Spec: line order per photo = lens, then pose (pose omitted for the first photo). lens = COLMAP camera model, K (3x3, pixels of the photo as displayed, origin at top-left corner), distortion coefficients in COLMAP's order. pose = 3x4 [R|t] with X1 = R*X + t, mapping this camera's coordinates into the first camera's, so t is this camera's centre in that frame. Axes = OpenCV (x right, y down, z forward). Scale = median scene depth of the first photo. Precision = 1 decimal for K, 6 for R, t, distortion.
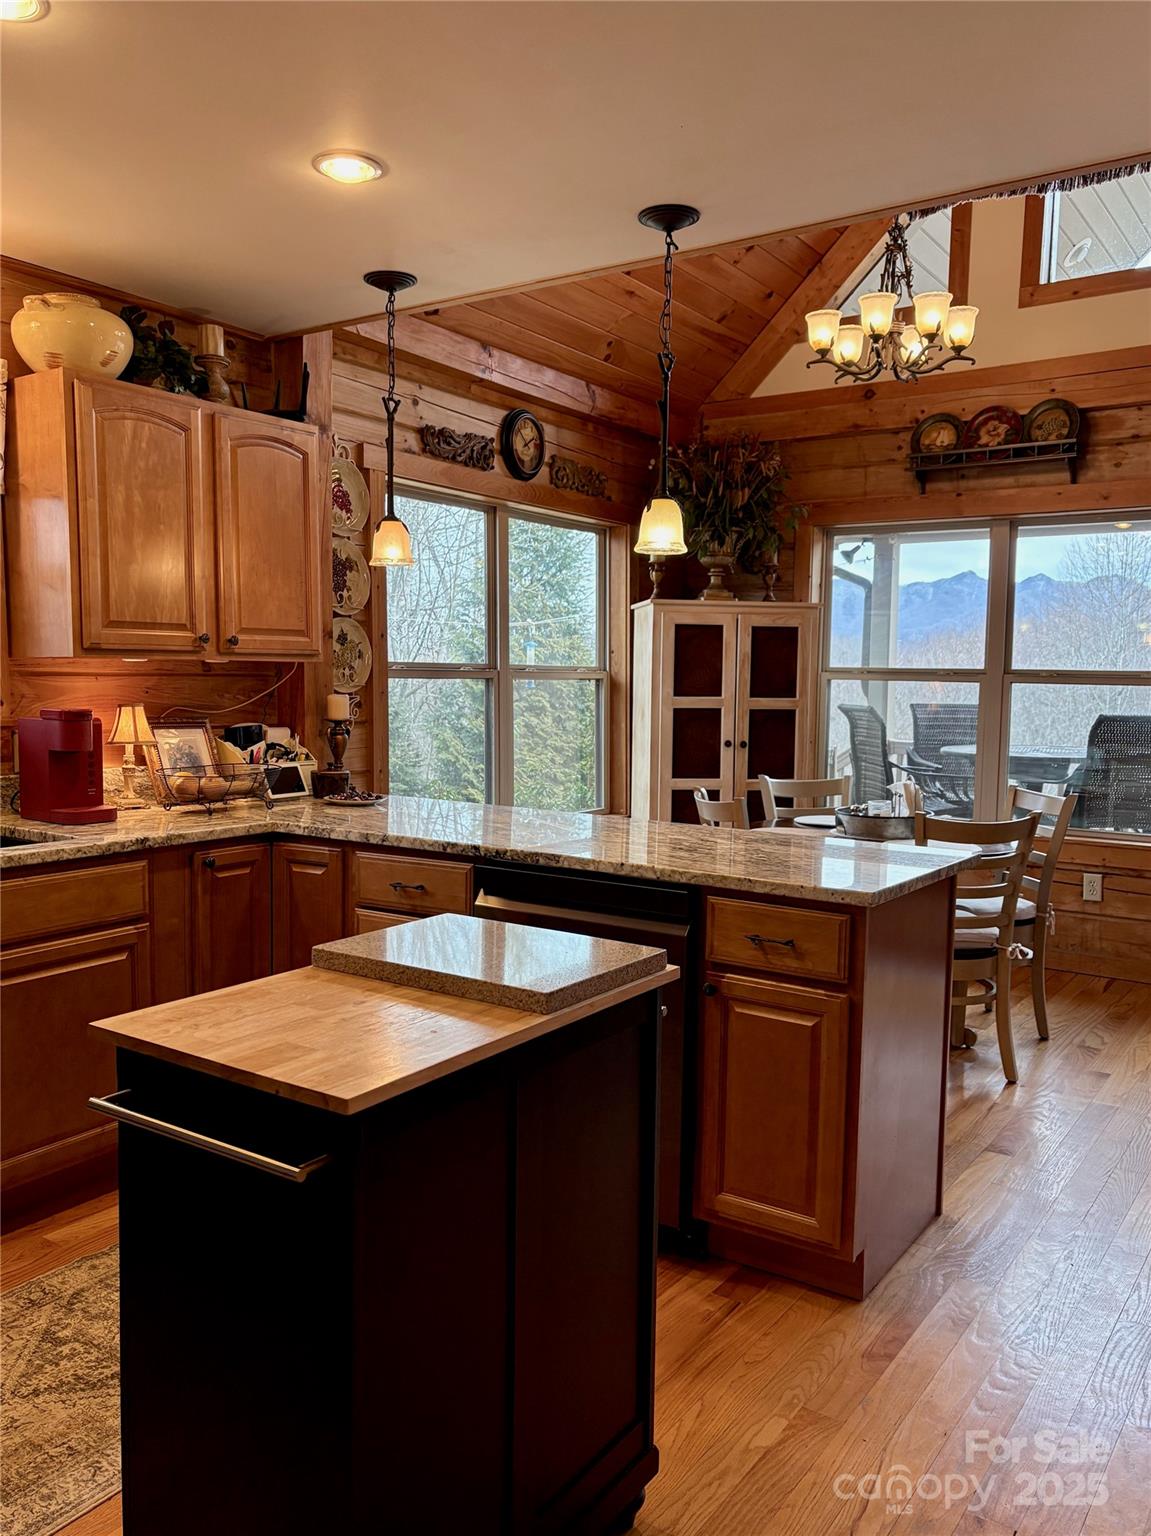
lens RADIAL K [[1221.1, 0, 571.5], [0, 1221.1, 788.4], [0, 0, 1]] dist [0.060401, -0.152912]
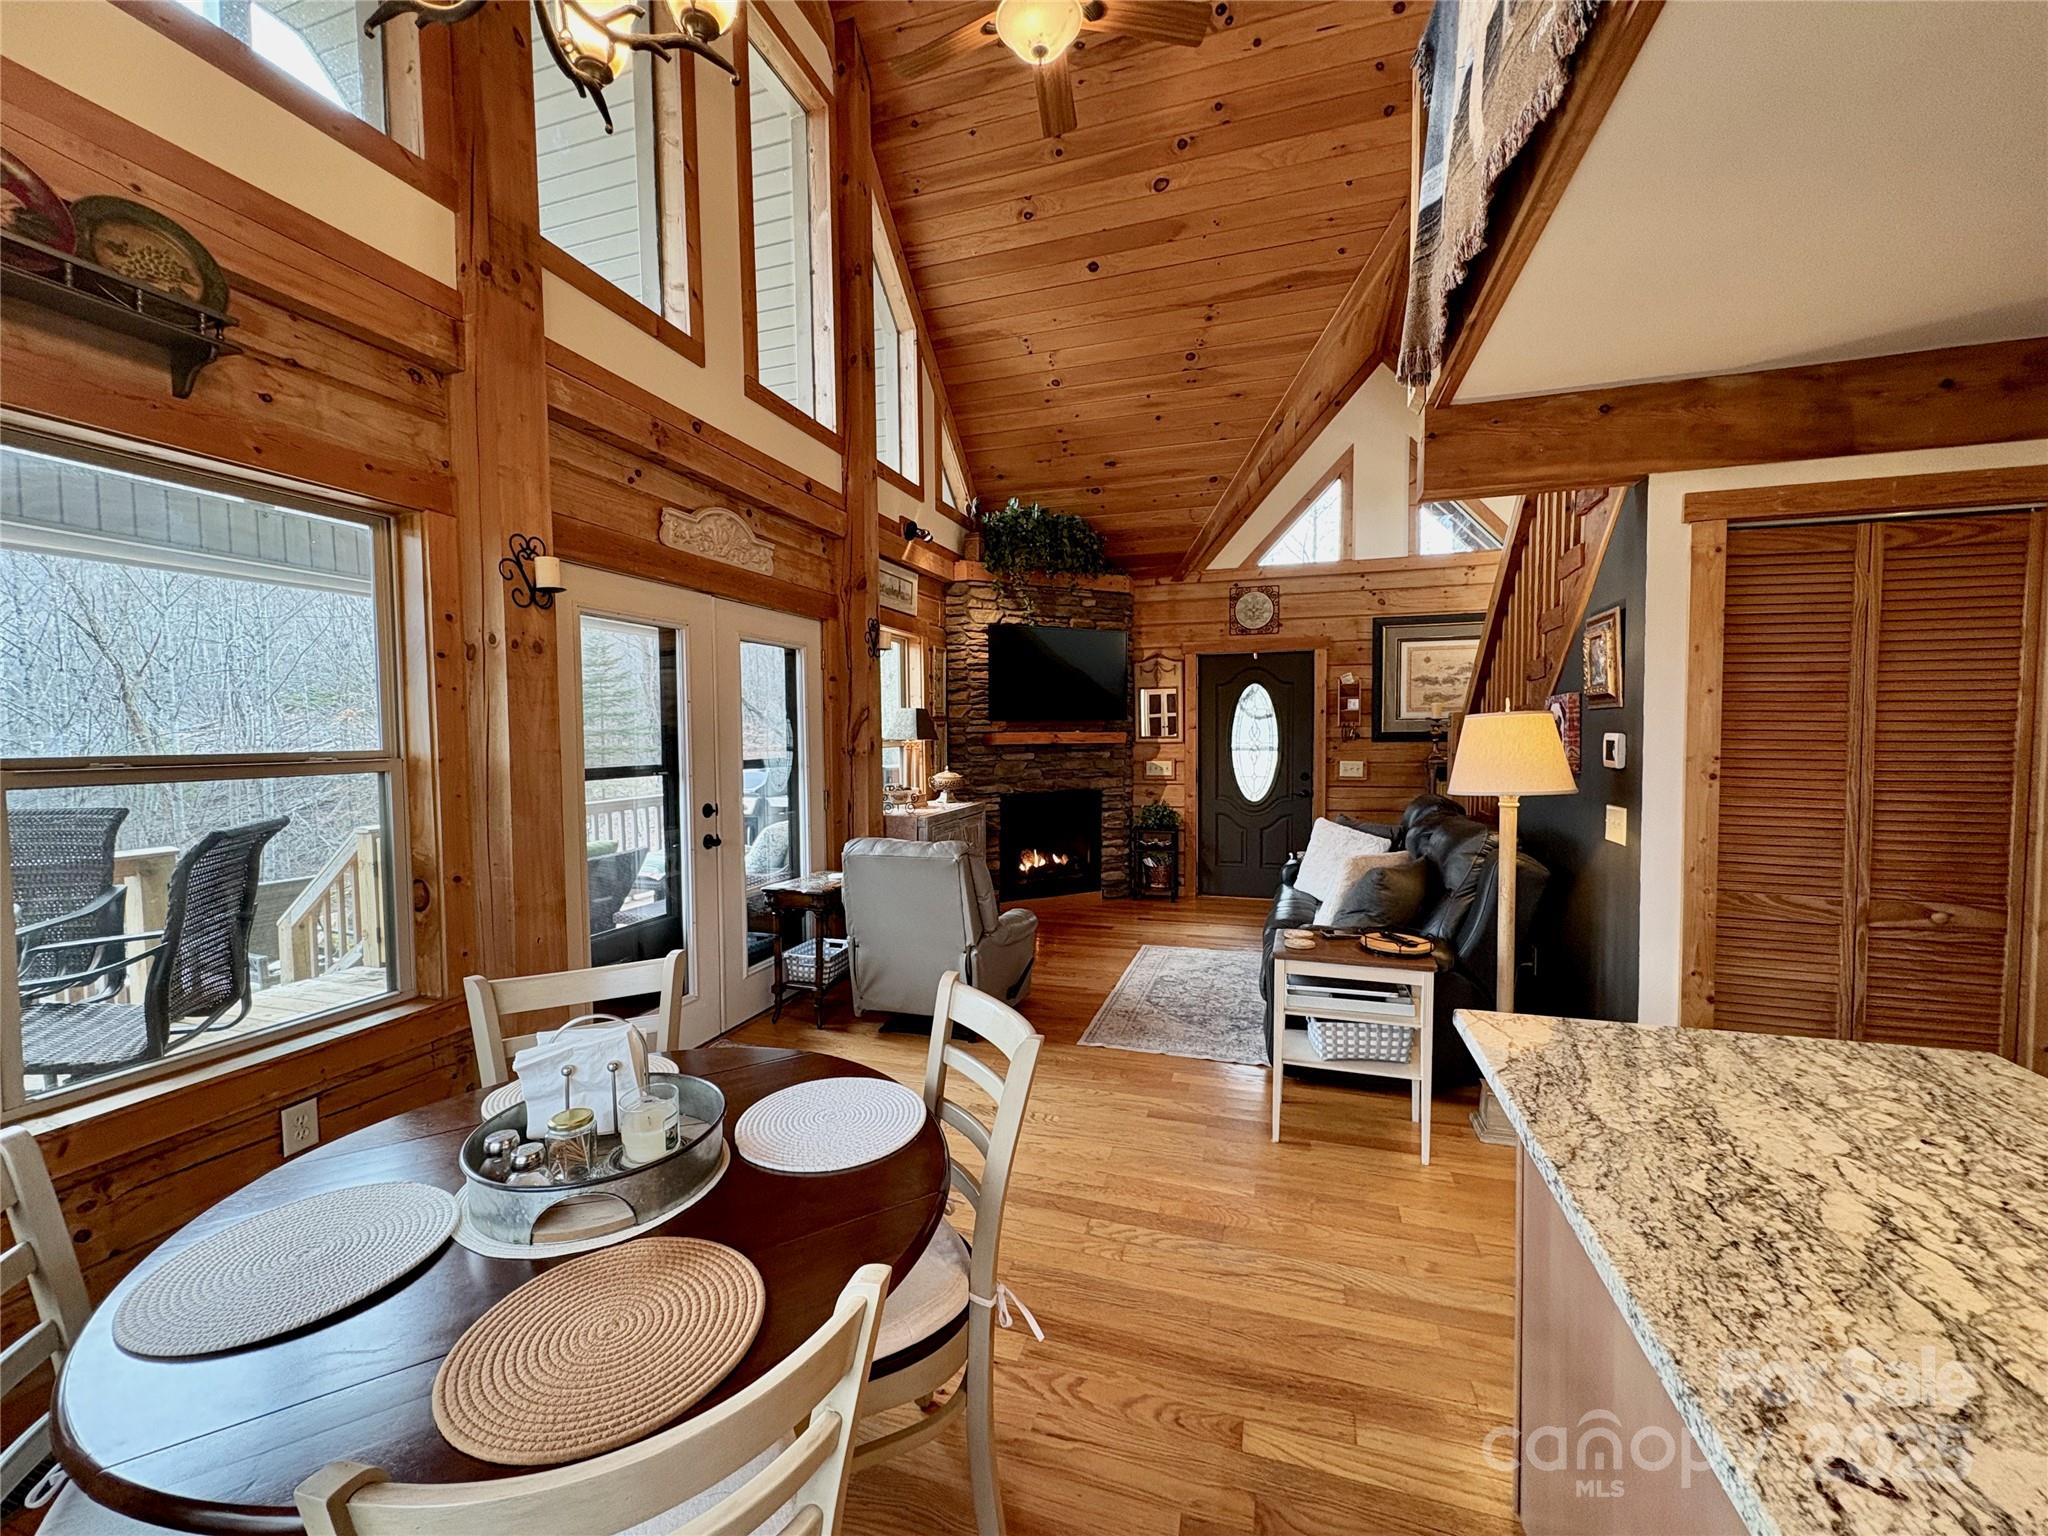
lens RADIAL K [[814.1, 0, 1021.4], [0, 814.1, 767.0], [0, 0, 1]] dist [0.000000, 0.000277]
pose [[-0.283420, -0.056754, 0.957315, -0.038986], [0.095068, 0.991667, 0.086936, -0.117332], [-0.954272, 0.115649, -0.275663, 1.009068]]
